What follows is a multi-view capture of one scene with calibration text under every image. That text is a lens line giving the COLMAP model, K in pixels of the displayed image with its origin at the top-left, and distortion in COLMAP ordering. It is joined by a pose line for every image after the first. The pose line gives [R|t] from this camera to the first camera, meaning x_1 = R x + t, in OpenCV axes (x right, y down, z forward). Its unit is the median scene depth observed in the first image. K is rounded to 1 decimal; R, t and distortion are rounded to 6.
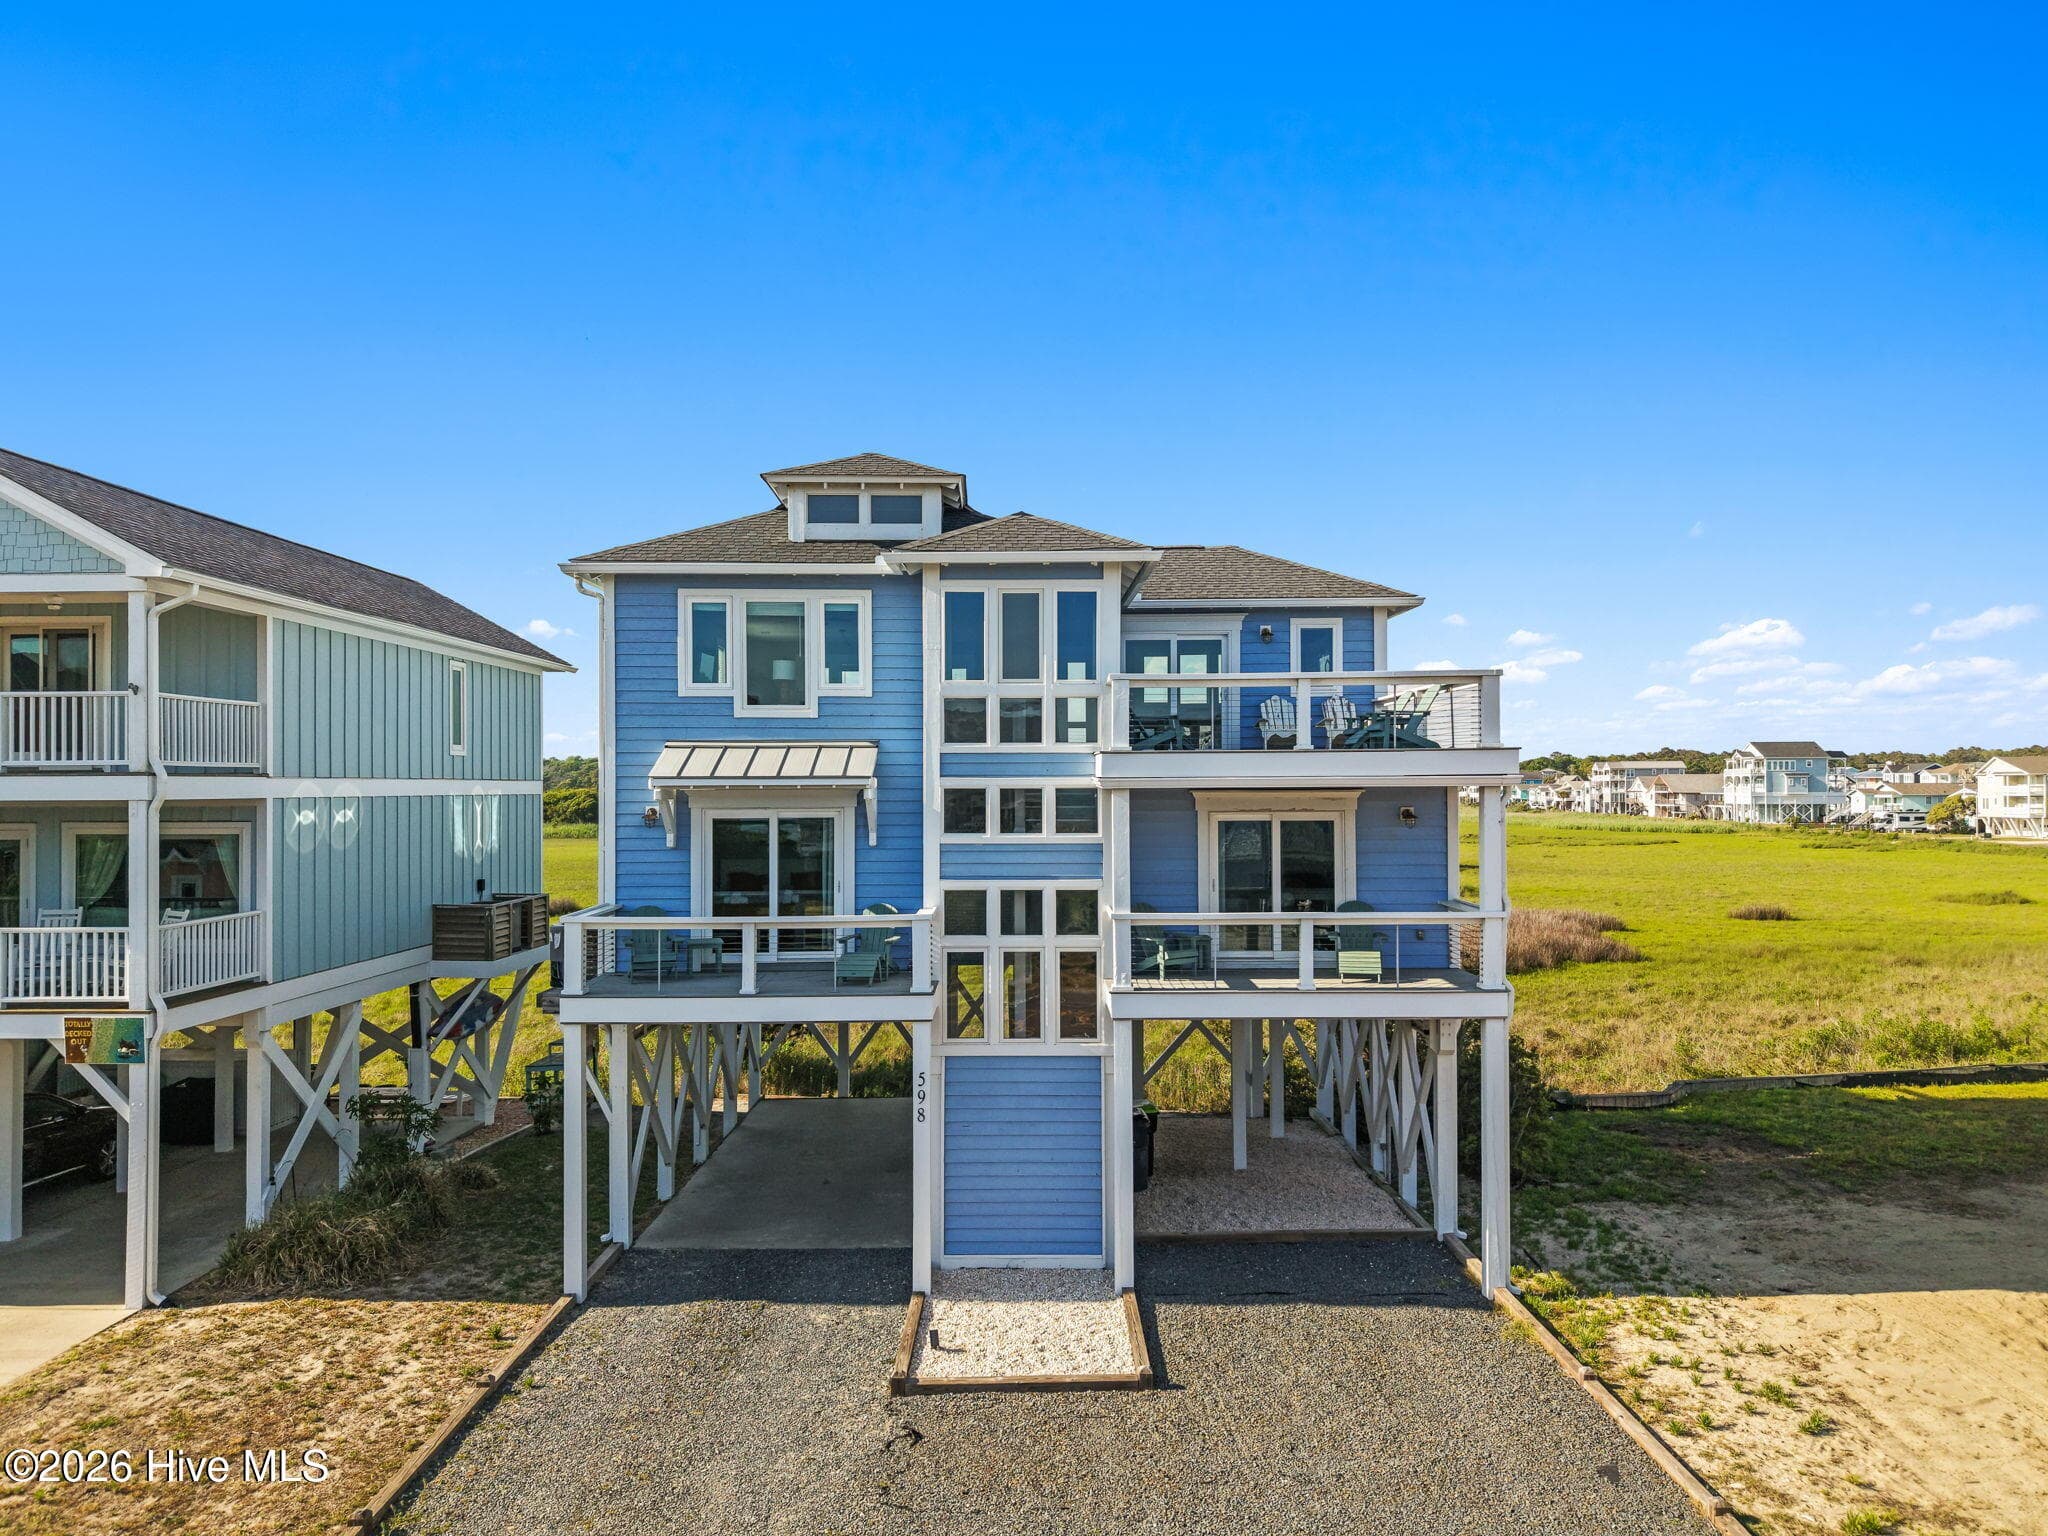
lens RADIAL K [[1385.8, 0, 1024.0], [0, 1385.8, 768.0], [0, 0, 1]] dist [0.007019, 0.001591]
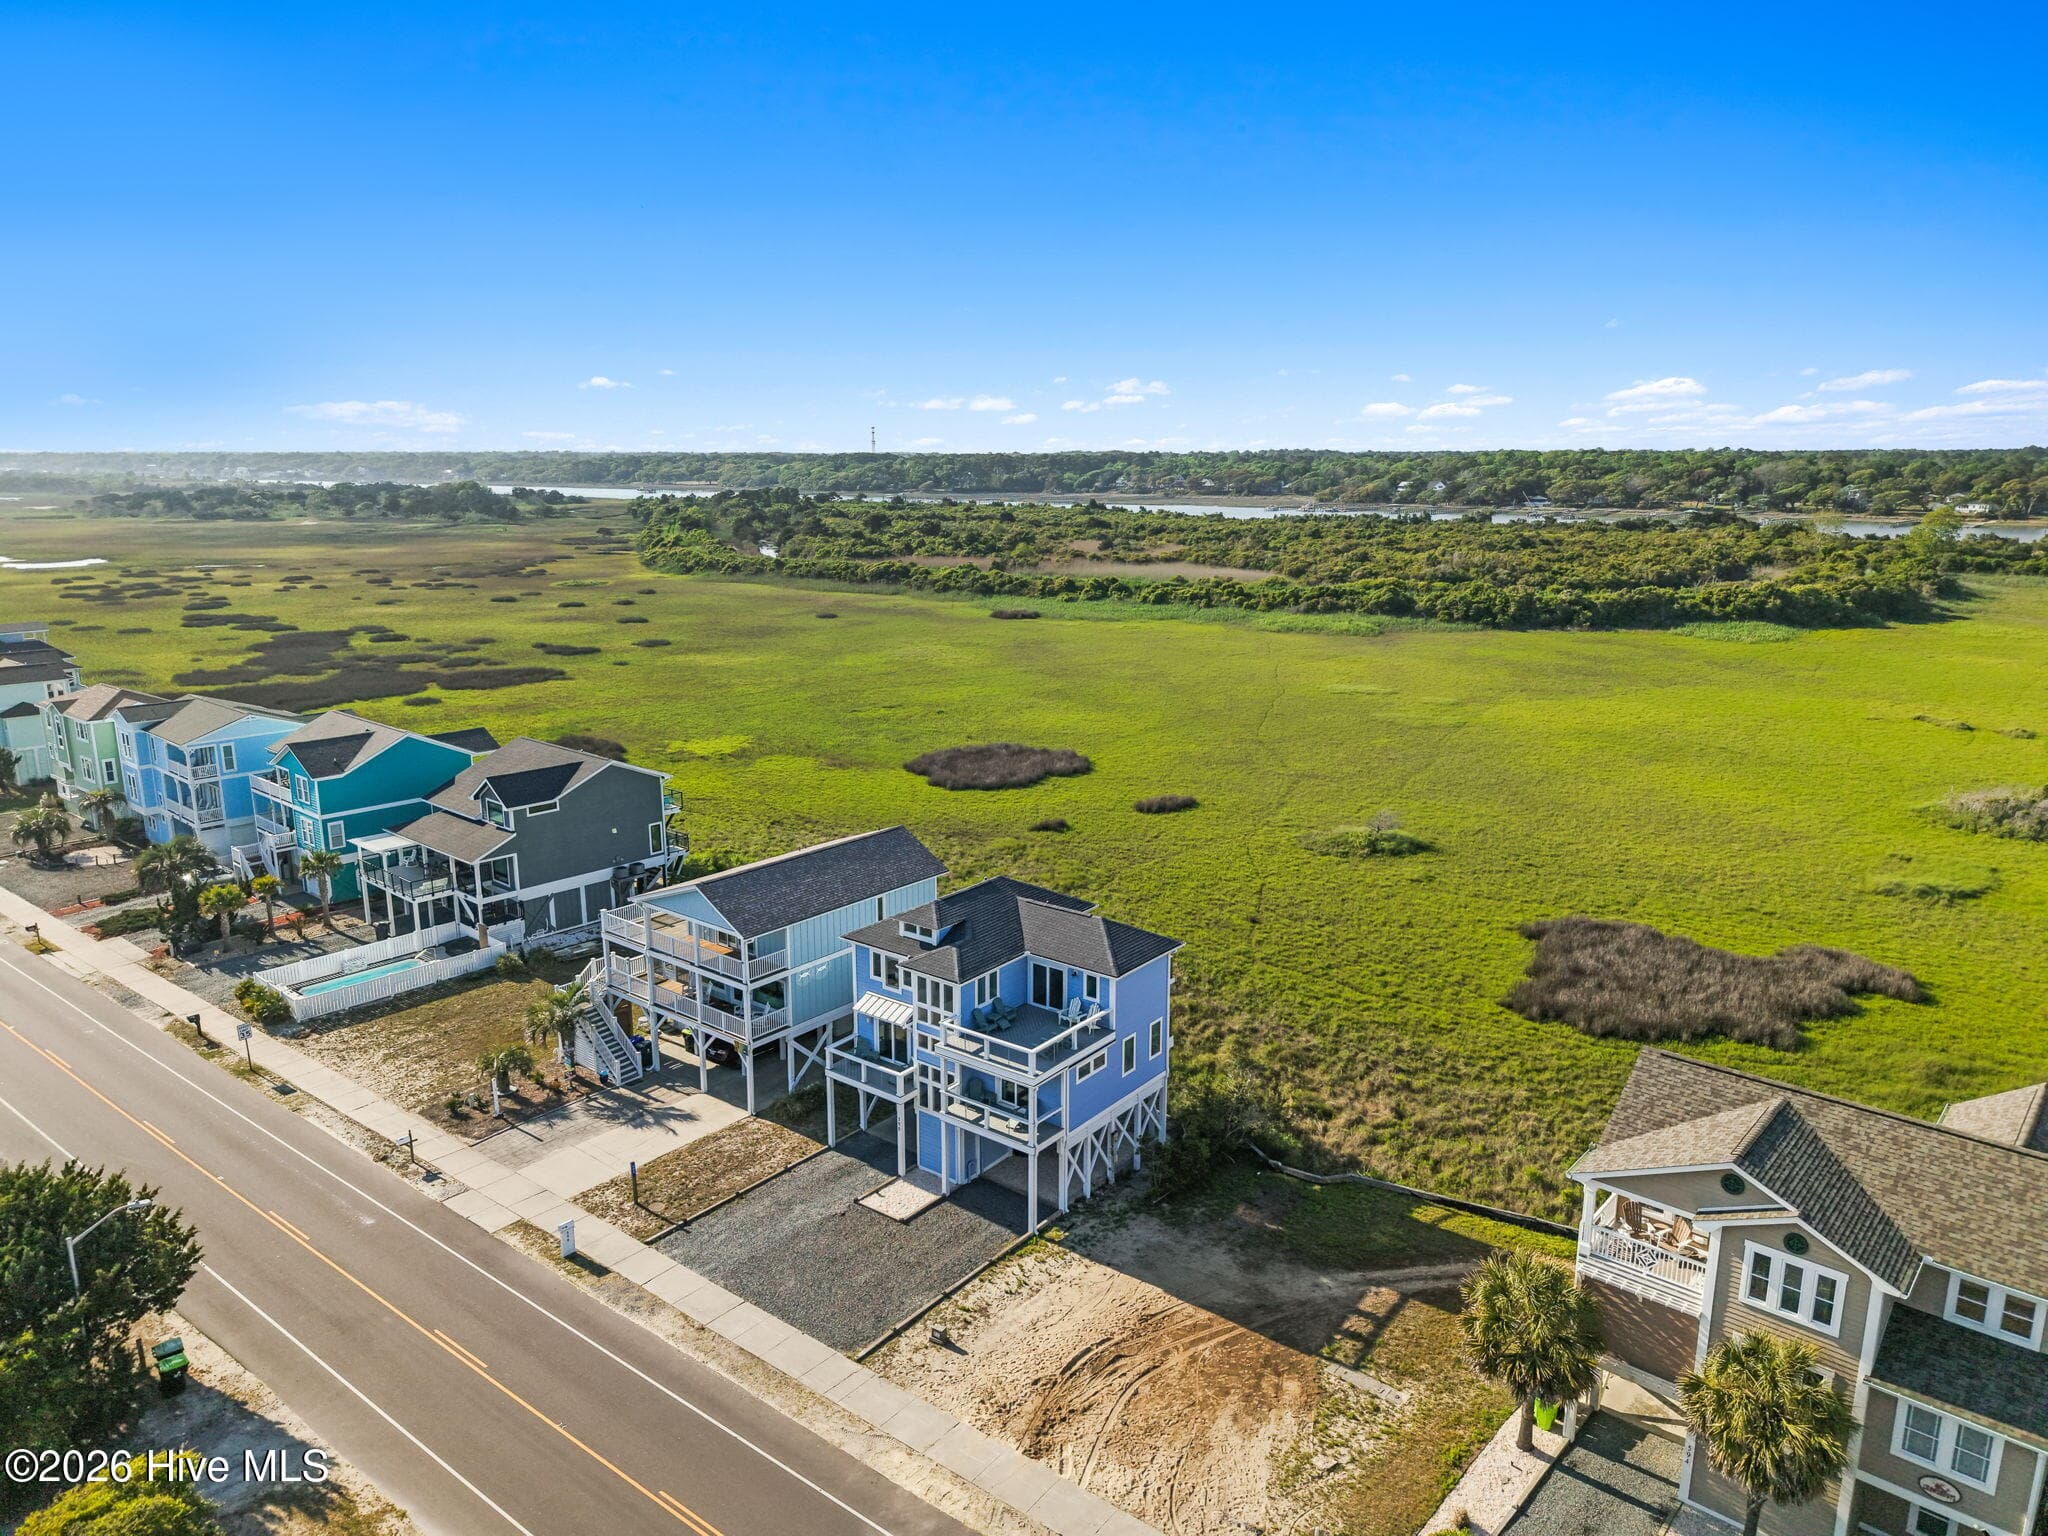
lens RADIAL K [[1361.6, 0, 1024.0], [0, 1361.6, 768.0], [0, 0, 1]] dist [0.042871, -0.052202]
pose [[0.784556, 0.140792, -0.603863, 1.870177], [0.003376, 0.972896, 0.231218, -1.254449], [0.620049, -0.183442, 0.762816, -1.102650]]
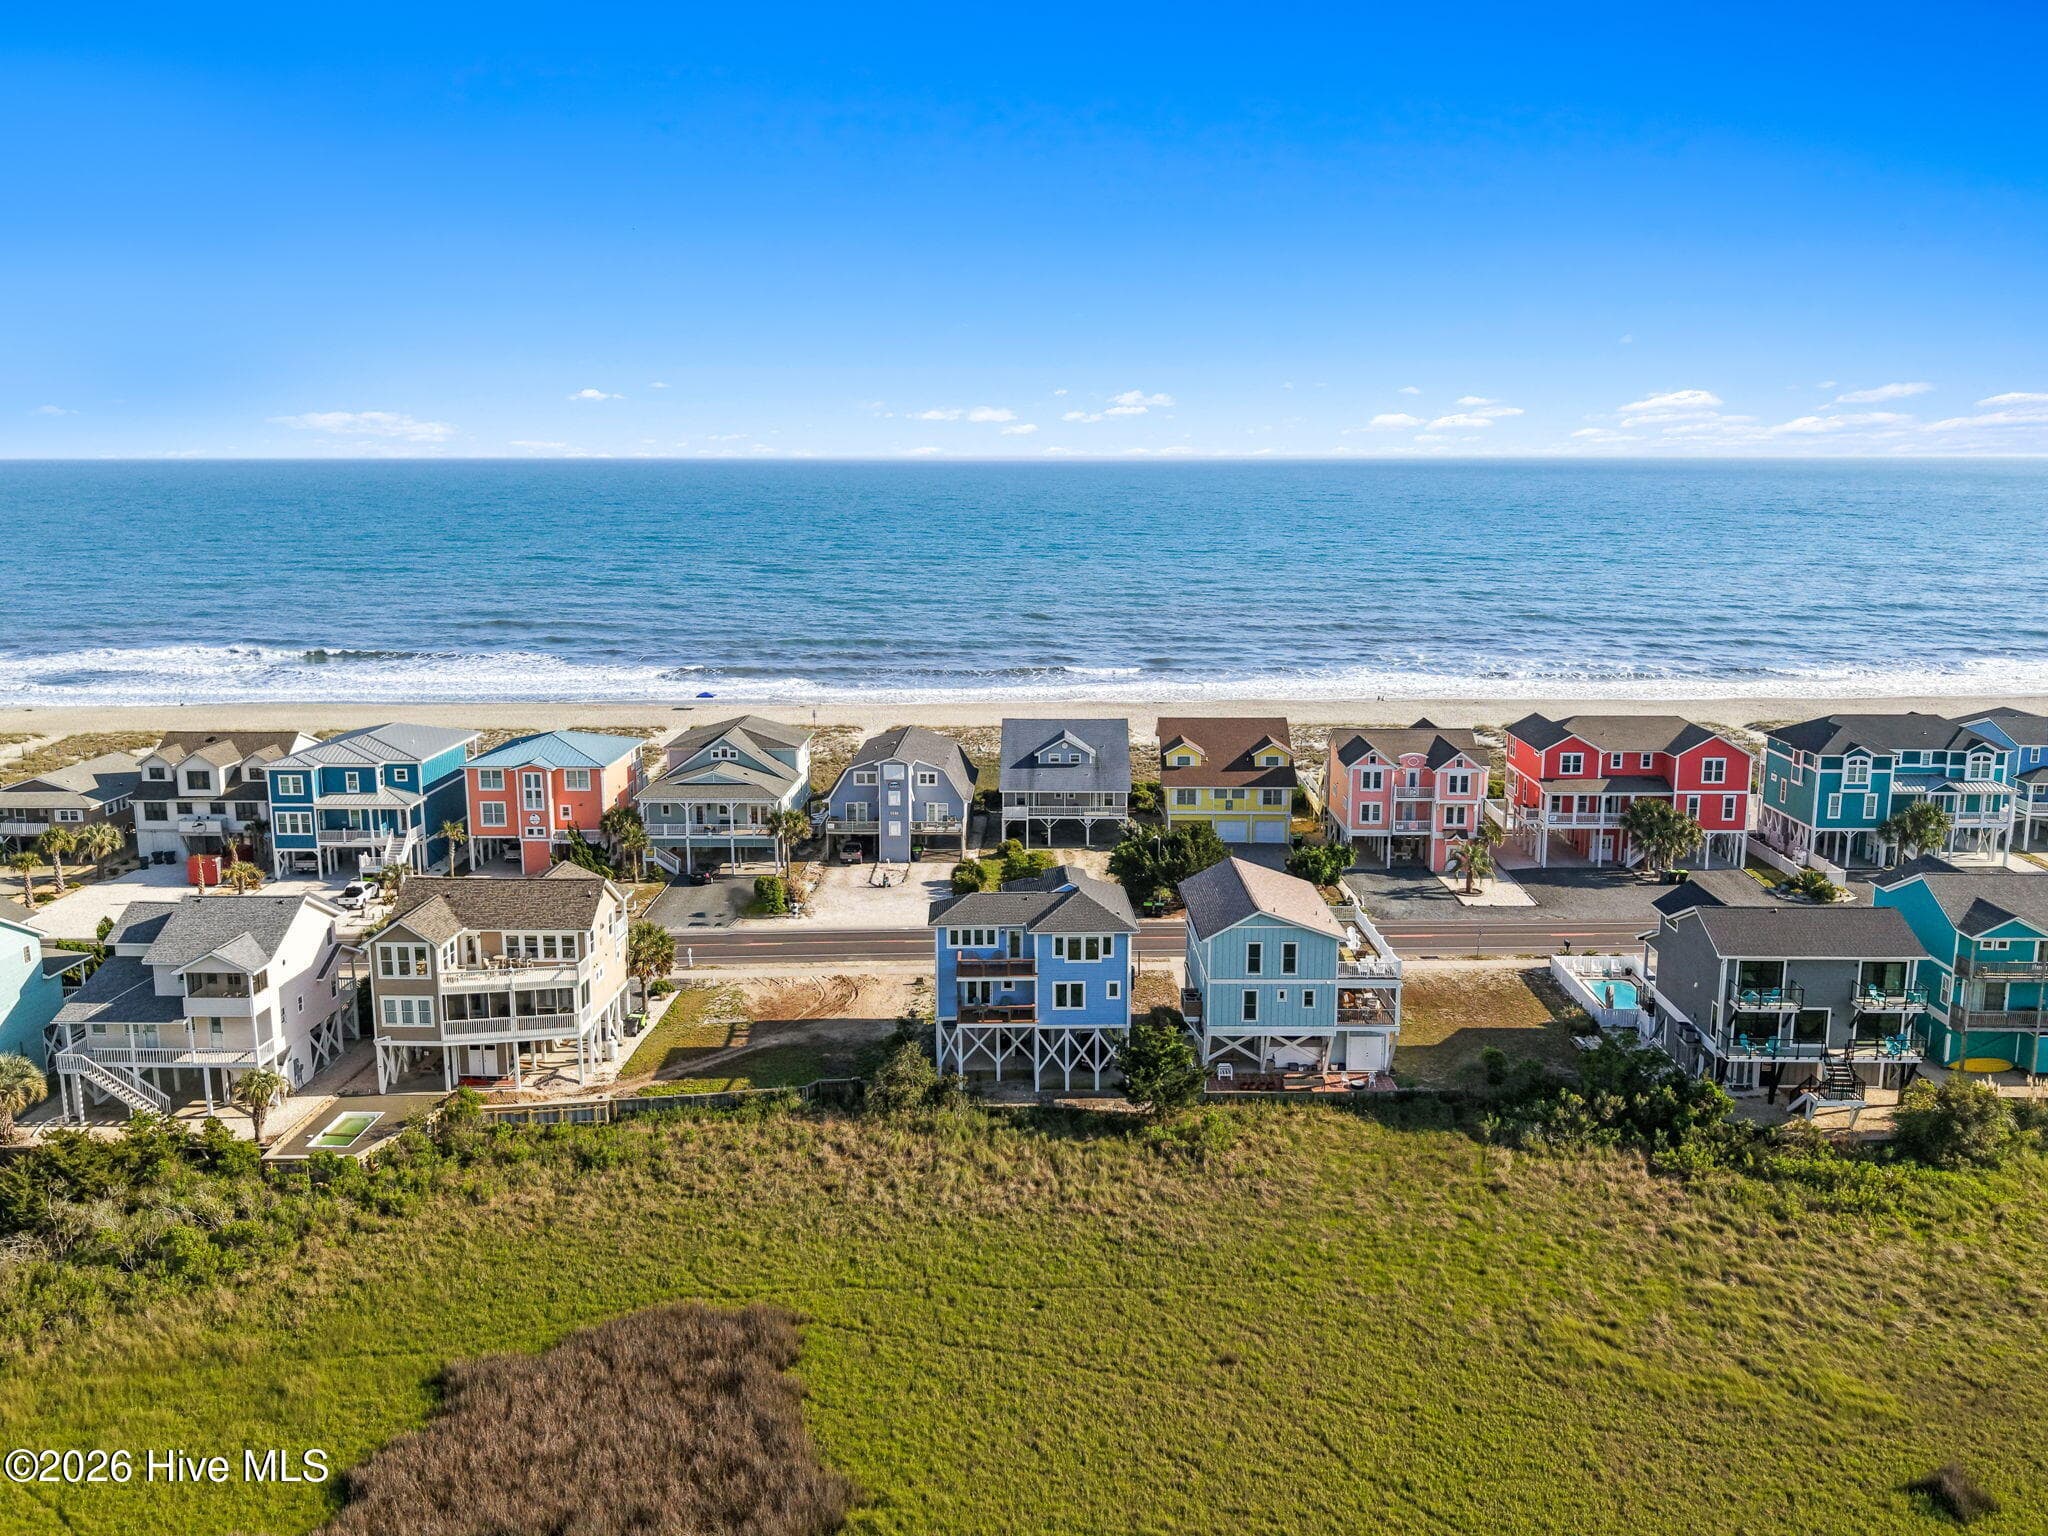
lens RADIAL K [[1685.6, 0, 1013.1], [0, 1685.6, 766.3], [0, 0, 1]] dist [0.050375, -0.001609]
pose [[-0.999746, 0.008837, -0.020723, 0.159082], [0.005132, 0.985003, 0.172458, -1.535709], [0.021936, 0.172308, -0.984799, 6.563266]]
